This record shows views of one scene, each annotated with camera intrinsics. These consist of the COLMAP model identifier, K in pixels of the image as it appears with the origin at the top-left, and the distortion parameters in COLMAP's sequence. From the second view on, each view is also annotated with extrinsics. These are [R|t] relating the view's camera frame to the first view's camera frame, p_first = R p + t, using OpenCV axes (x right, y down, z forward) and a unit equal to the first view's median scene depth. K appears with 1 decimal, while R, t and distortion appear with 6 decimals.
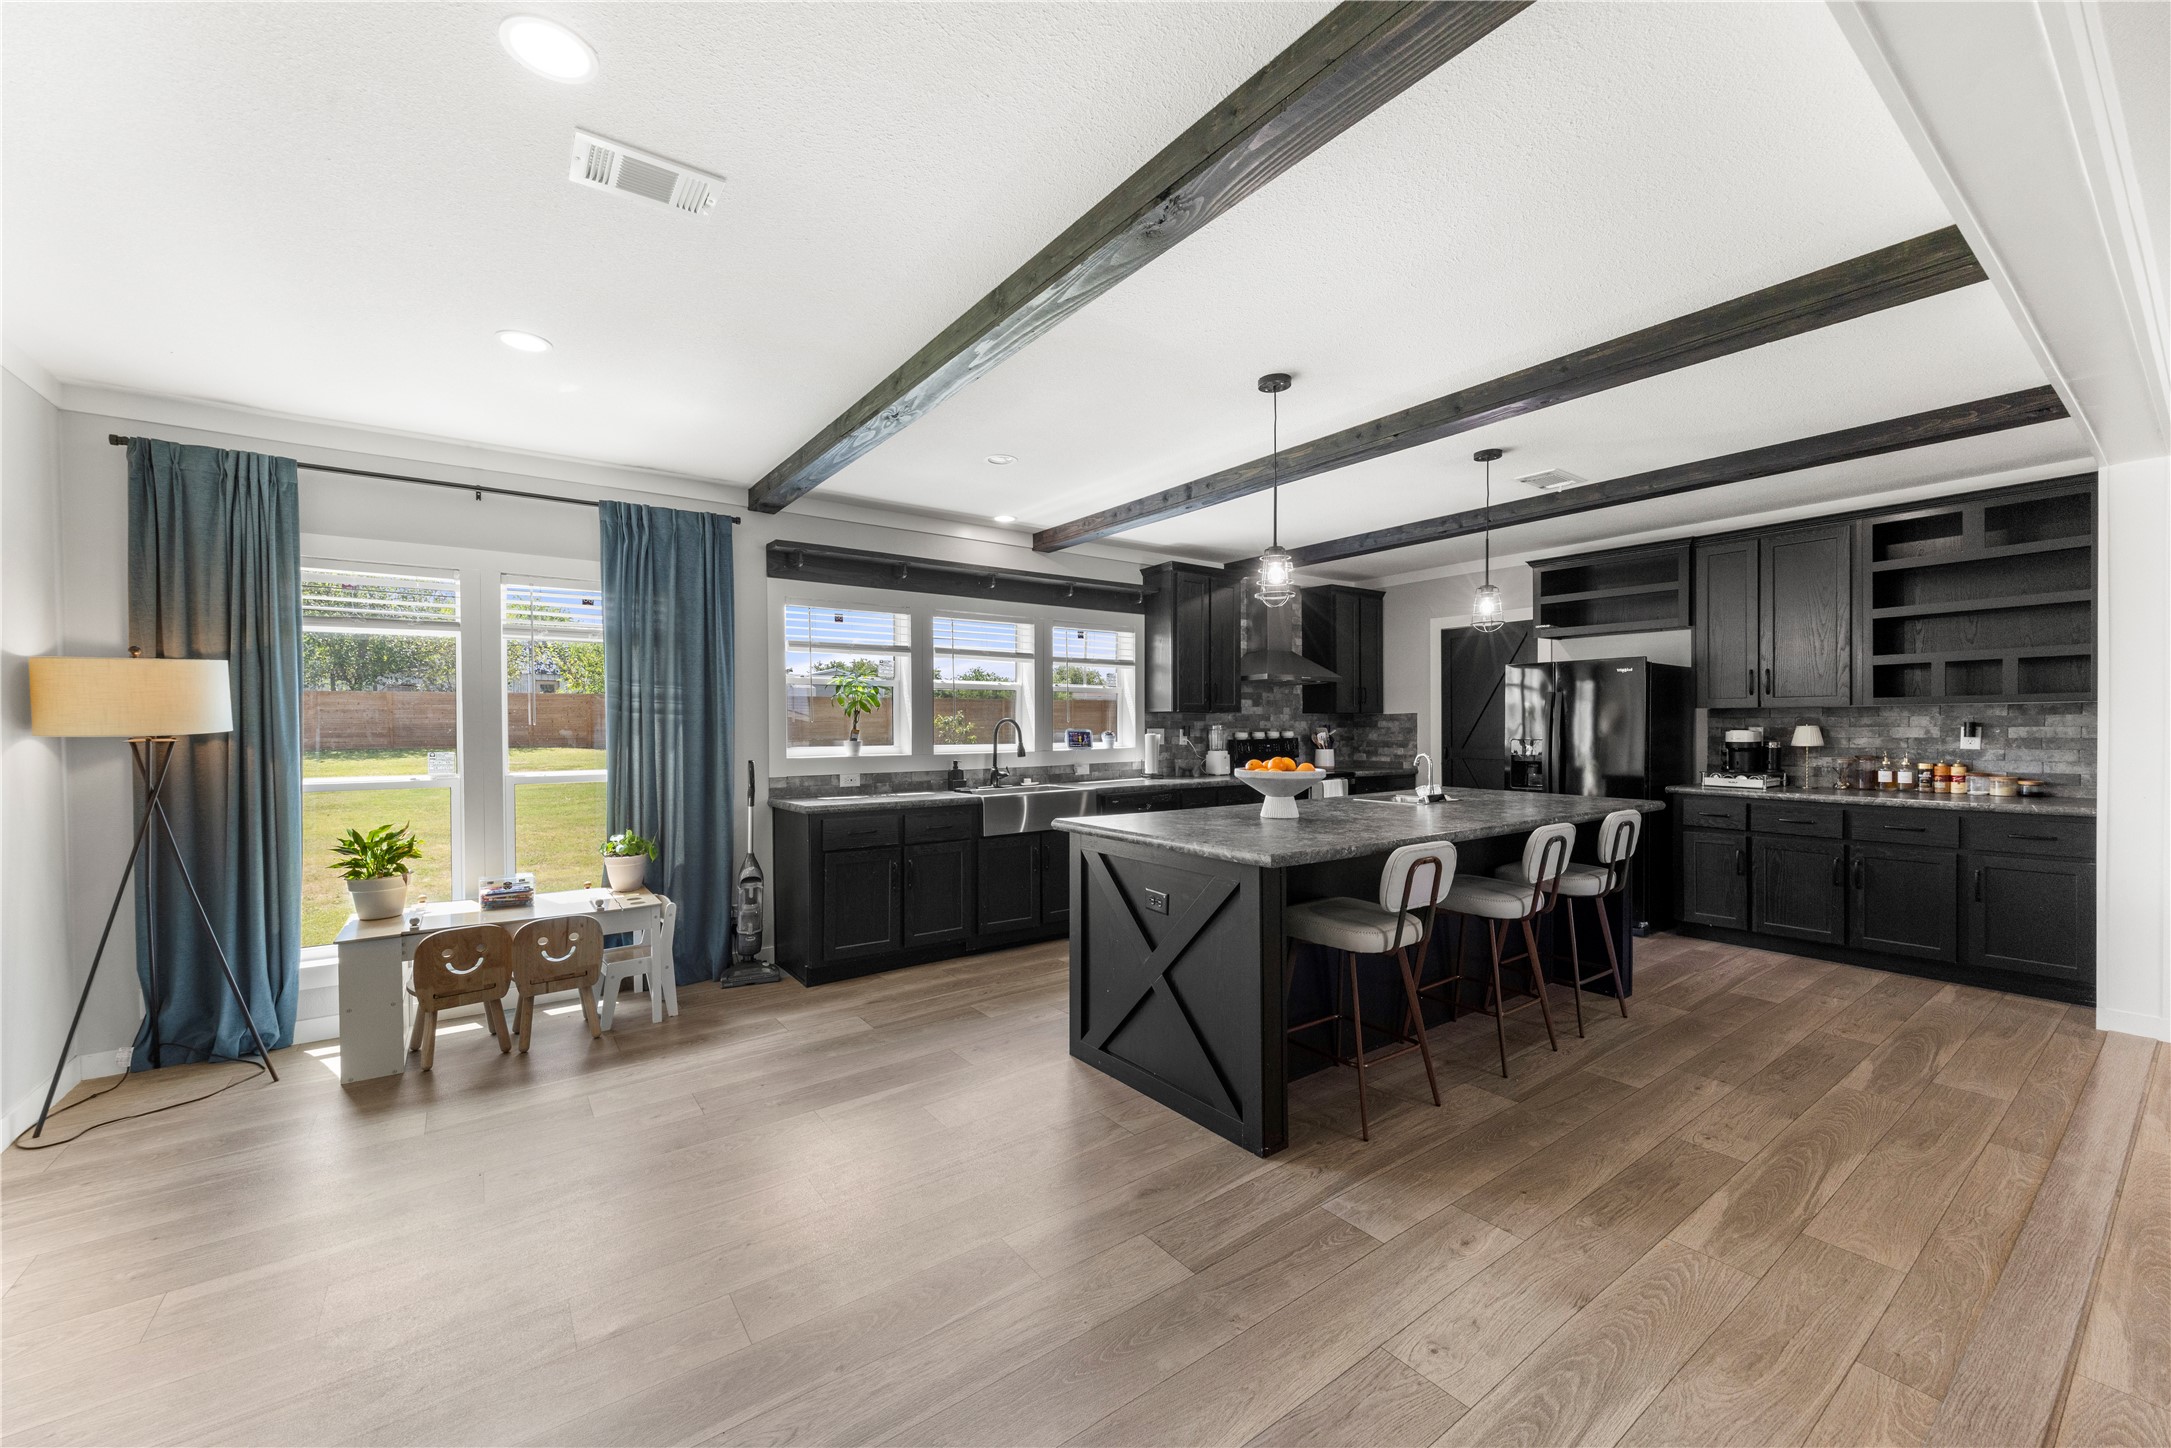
lens RADIAL K [[840.9, 0, 1069.5], [0, 840.9, 736.8], [0, 0, 1]] dist [0.001646, -0.001719]
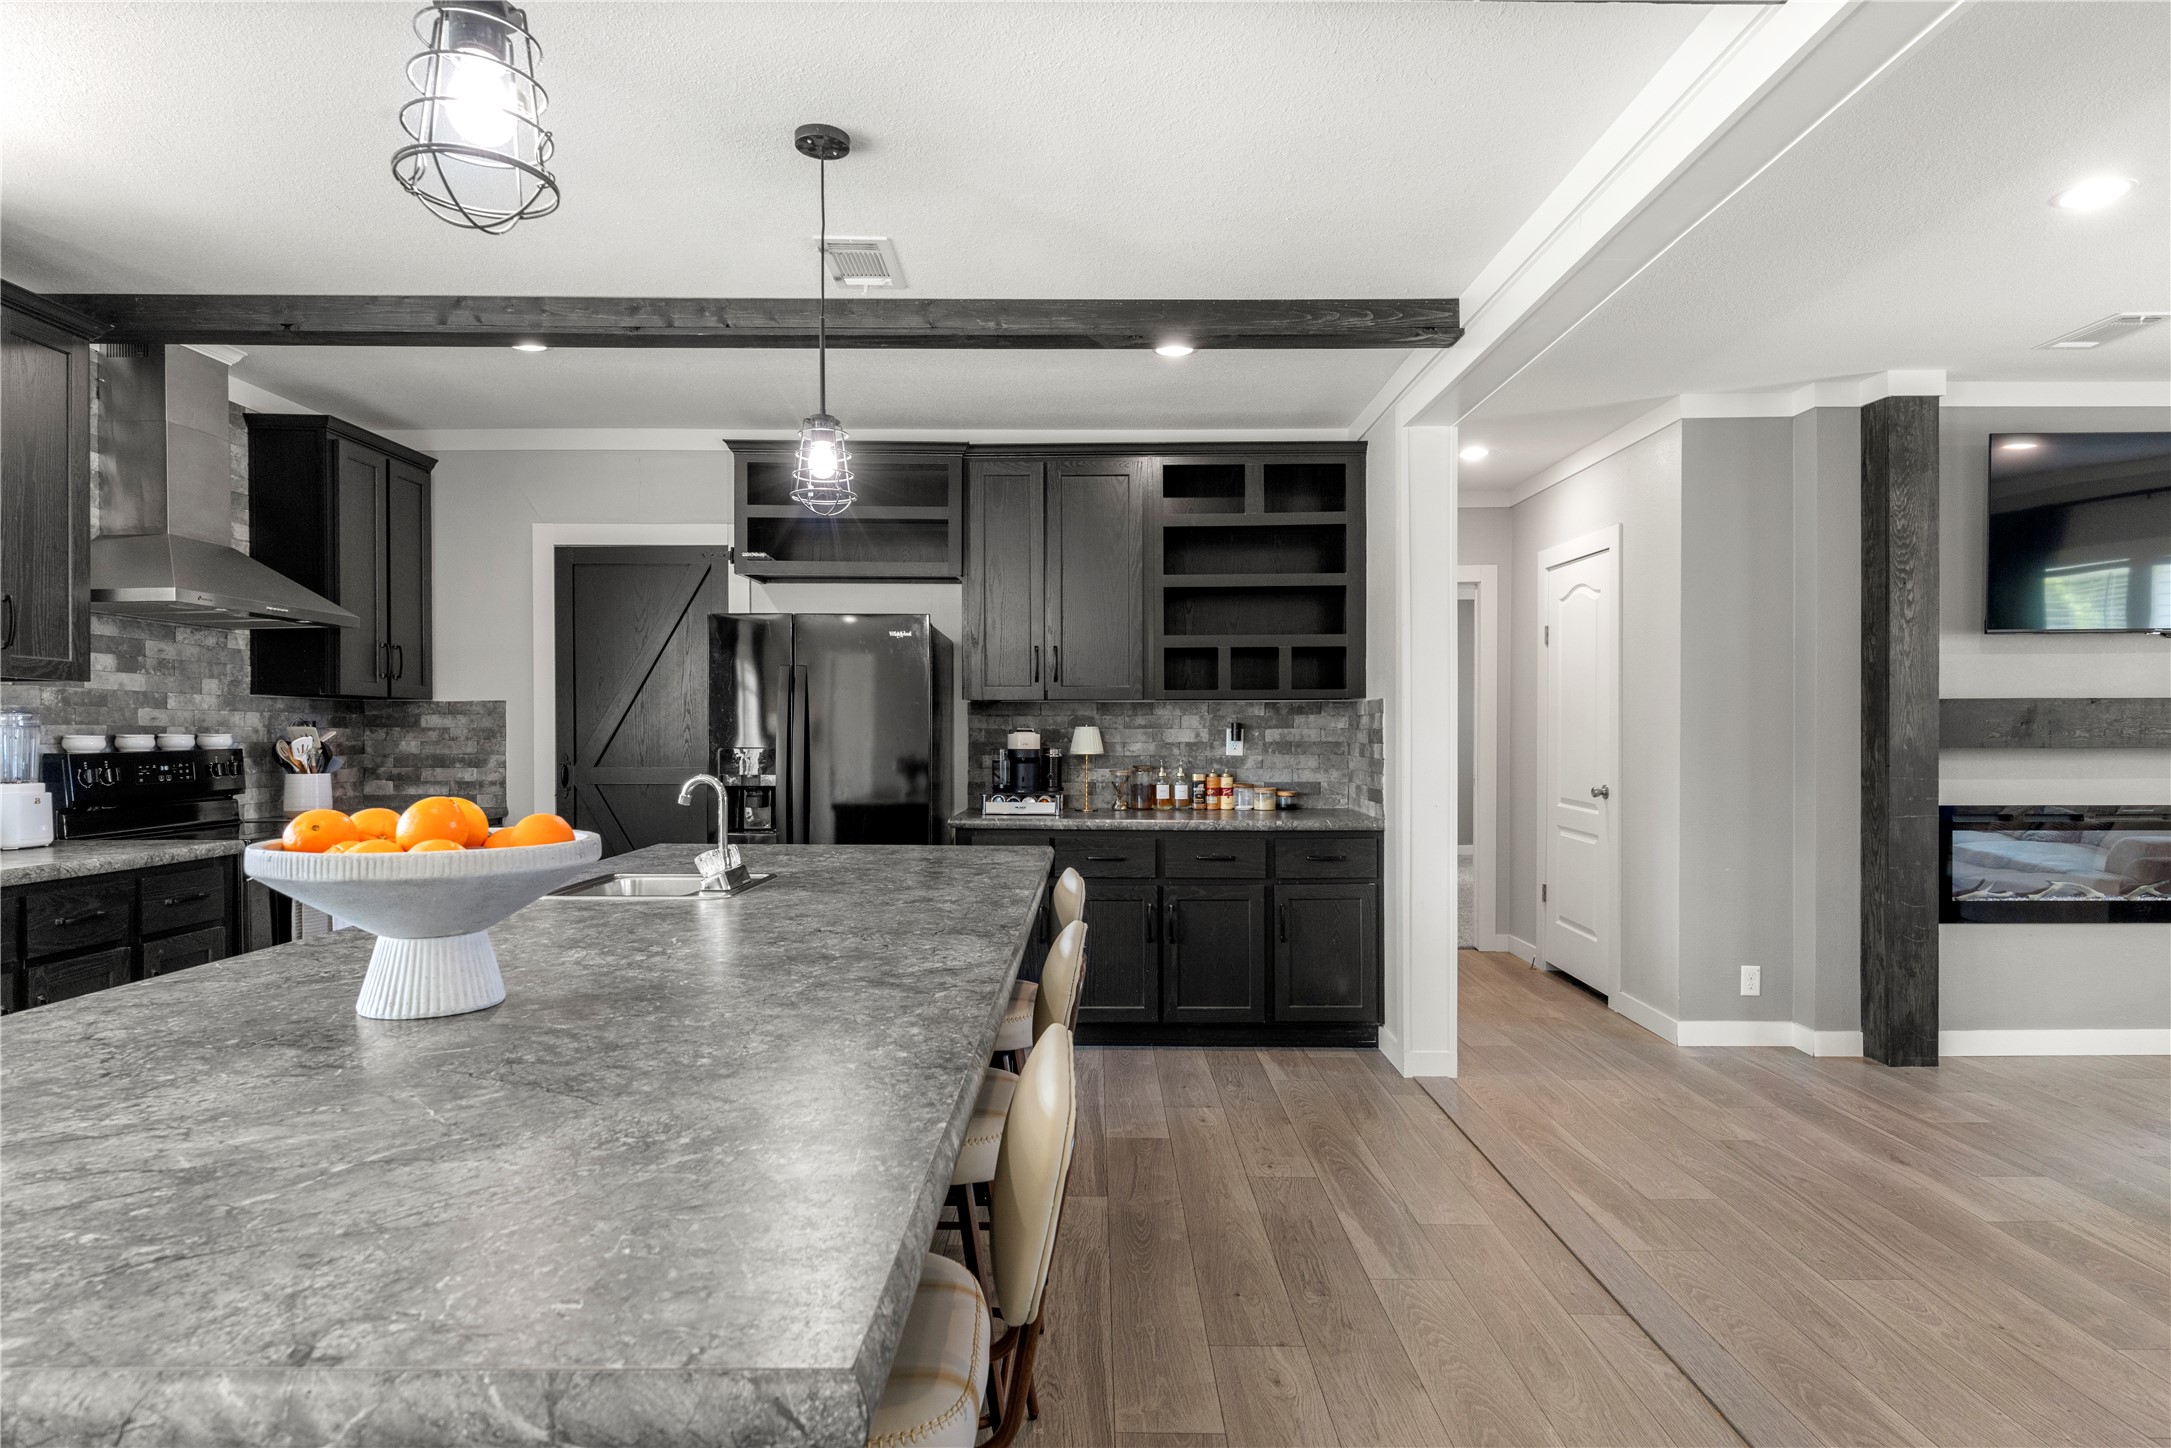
lens RADIAL K [[1167.7, 0, 1075.9], [0, 1167.7, 739.9], [0, 0, 1]] dist [0.007128, -0.006550]
pose [[0.579242, 0.002388, 0.815152, 0.039484], [0.006982, 0.999944, -0.007891, 0.007053], [-0.815126, 0.010263, 0.579193, 0.450612]]
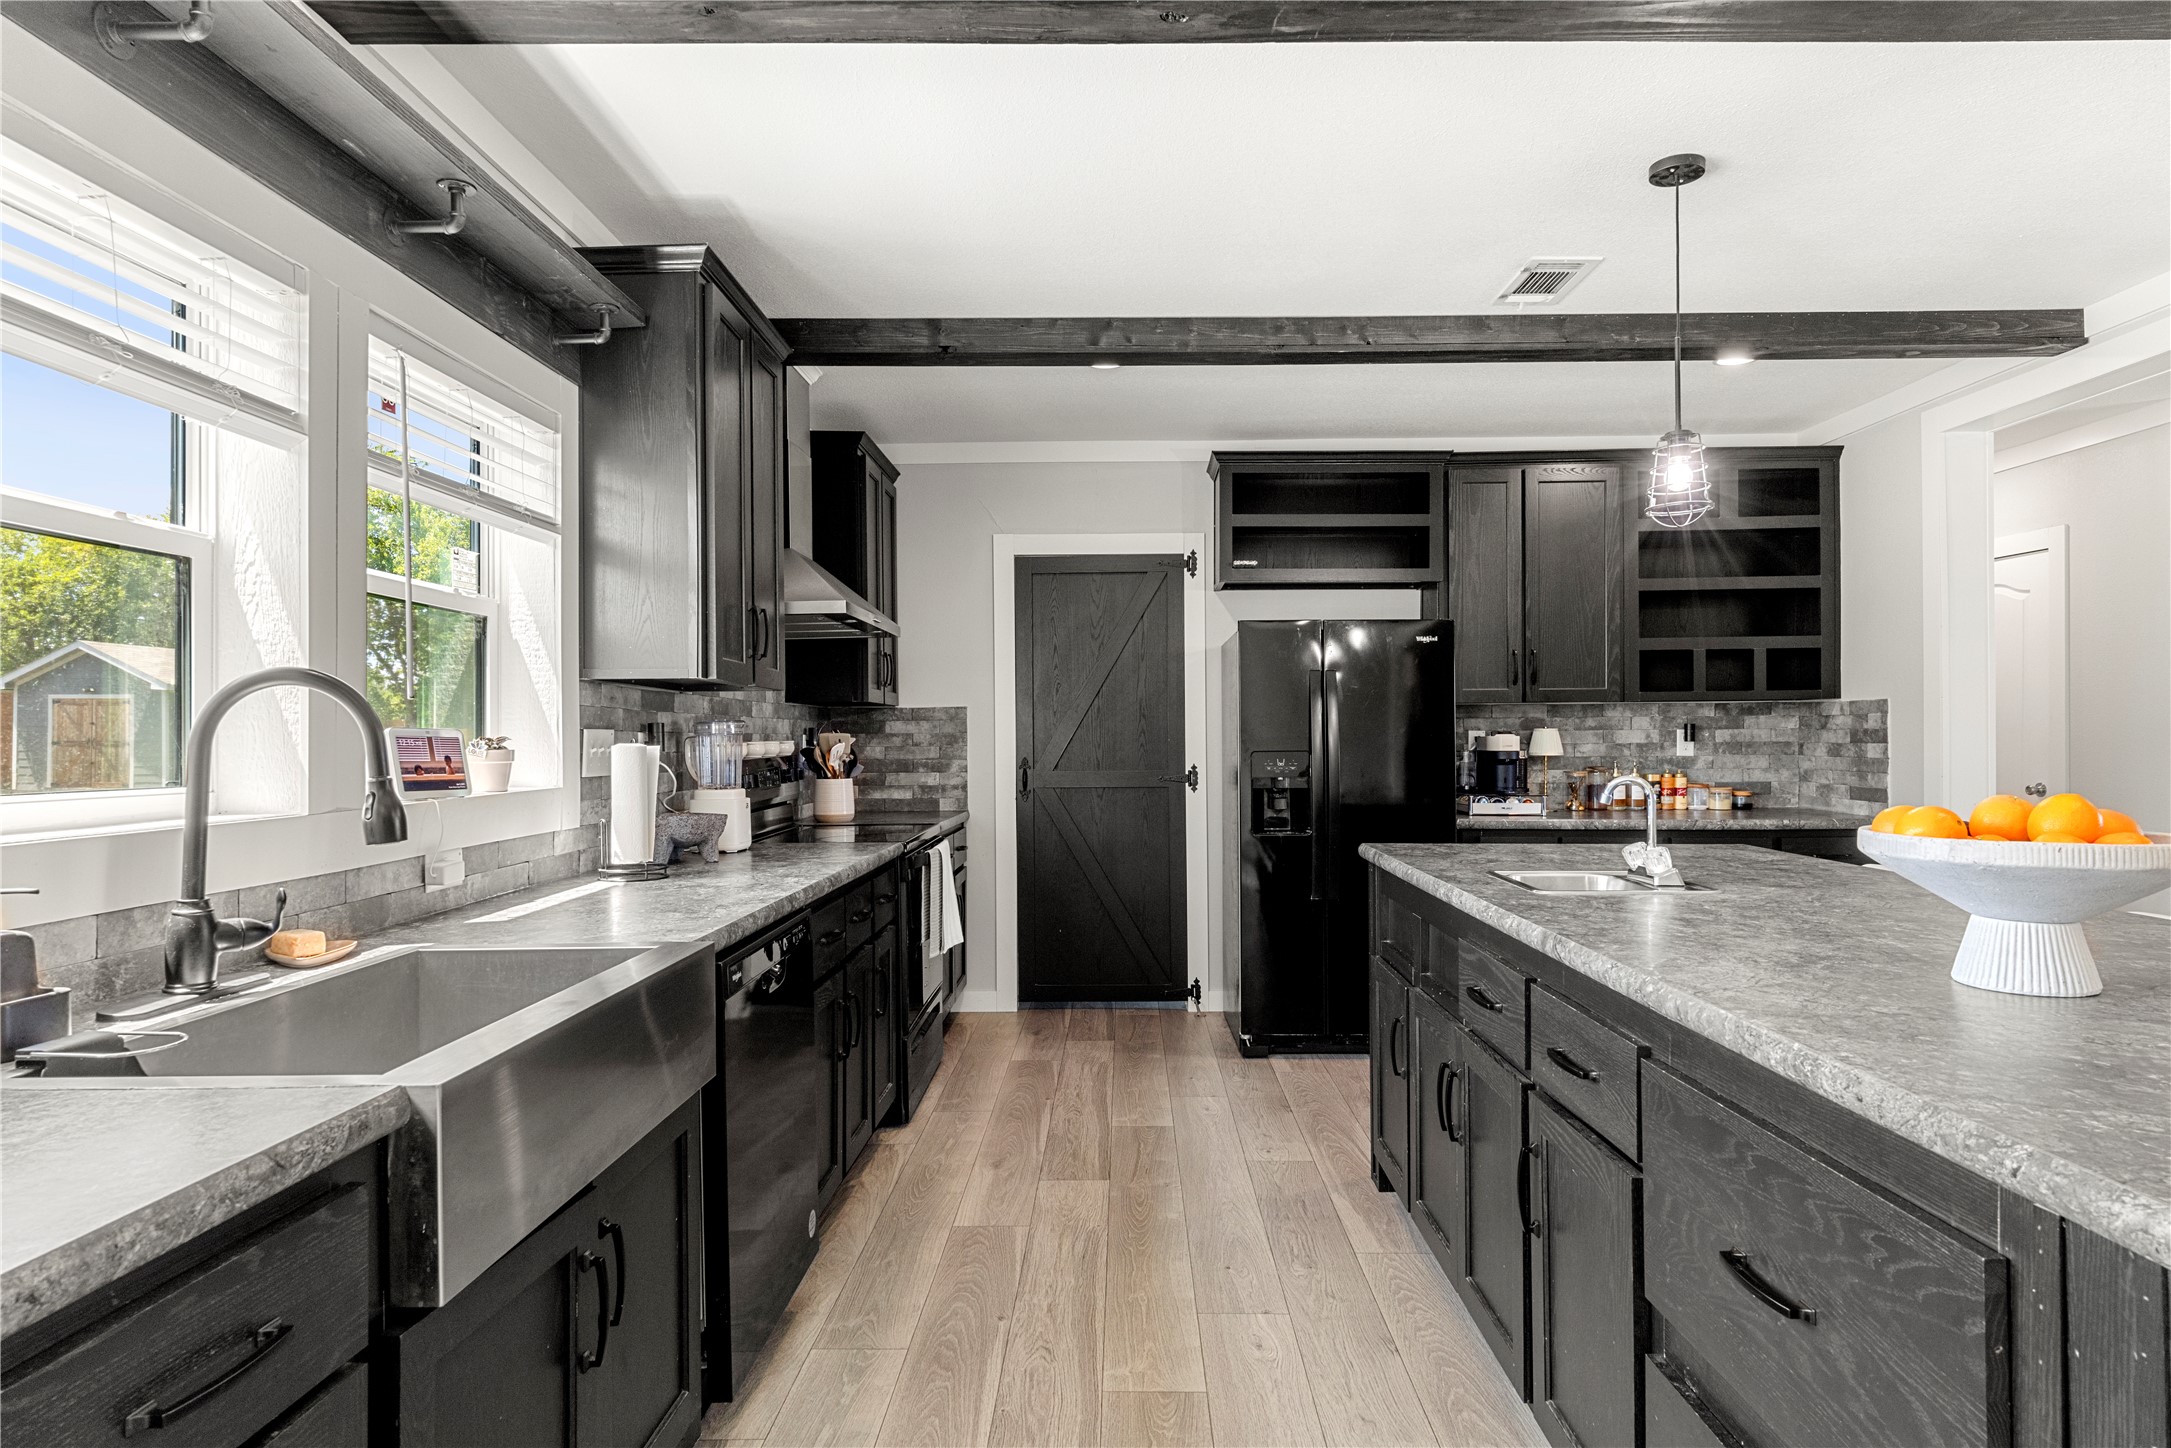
lens RADIAL K [[1167.7, 0, 1082.8], [0, 1167.7, 726.1], [0, 0, 1]] dist [0.007128, -0.006550]
pose [[0.589907, 0.010788, 0.807399, -0.227574], [0.013211, 0.999648, -0.023009, 0.003731], [-0.807363, 0.024240, 0.589556, 0.780840]]
